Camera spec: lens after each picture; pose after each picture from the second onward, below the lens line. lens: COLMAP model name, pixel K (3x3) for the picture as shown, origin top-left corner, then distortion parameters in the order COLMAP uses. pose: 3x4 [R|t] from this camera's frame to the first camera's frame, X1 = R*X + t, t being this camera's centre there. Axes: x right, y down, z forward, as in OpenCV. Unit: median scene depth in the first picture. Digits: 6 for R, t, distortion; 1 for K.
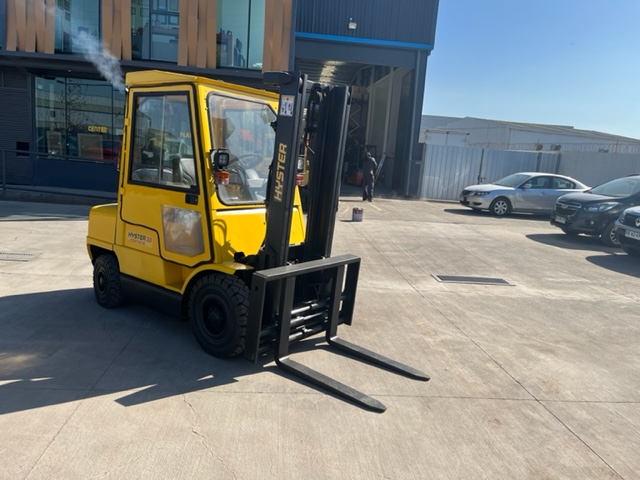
lens RADIAL K [[483.6, 0, 320.6], [0, 483.6, 251.8], [0, 0, 1]] dist [0.094362, -0.125864]
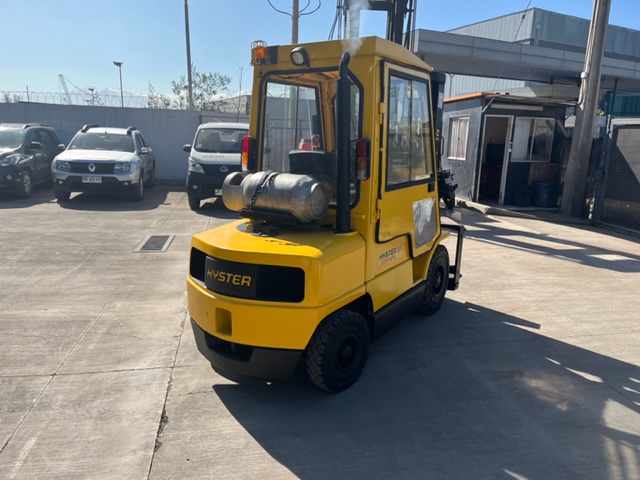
lens RADIAL K [[476.8, 0, 320.0], [0, 476.8, 240.0], [0, 0, 1]] dist [-0.002357, 0.000721]
pose [[-0.087611, -0.285801, 0.954276, -1.303251], [0.167158, 0.940158, 0.296919, -0.358425], [-0.982030, 0.185528, -0.034594, 1.328930]]
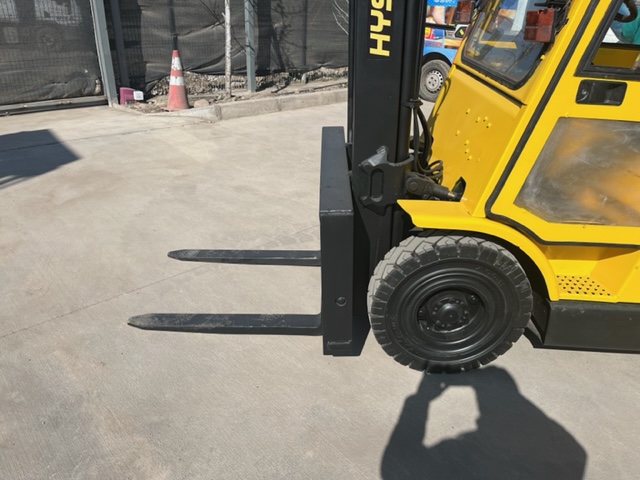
lens RADIAL K [[483.6, 0, 320.6], [0, 483.6, 251.8], [0, 0, 1]] dist [0.094362, -0.125864]
pose [[-0.800269, 0.195472, -0.566887, 0.373781], [-0.201926, 0.802316, 0.561708, -0.232808], [0.564620, 0.563986, -0.602597, 1.484441]]
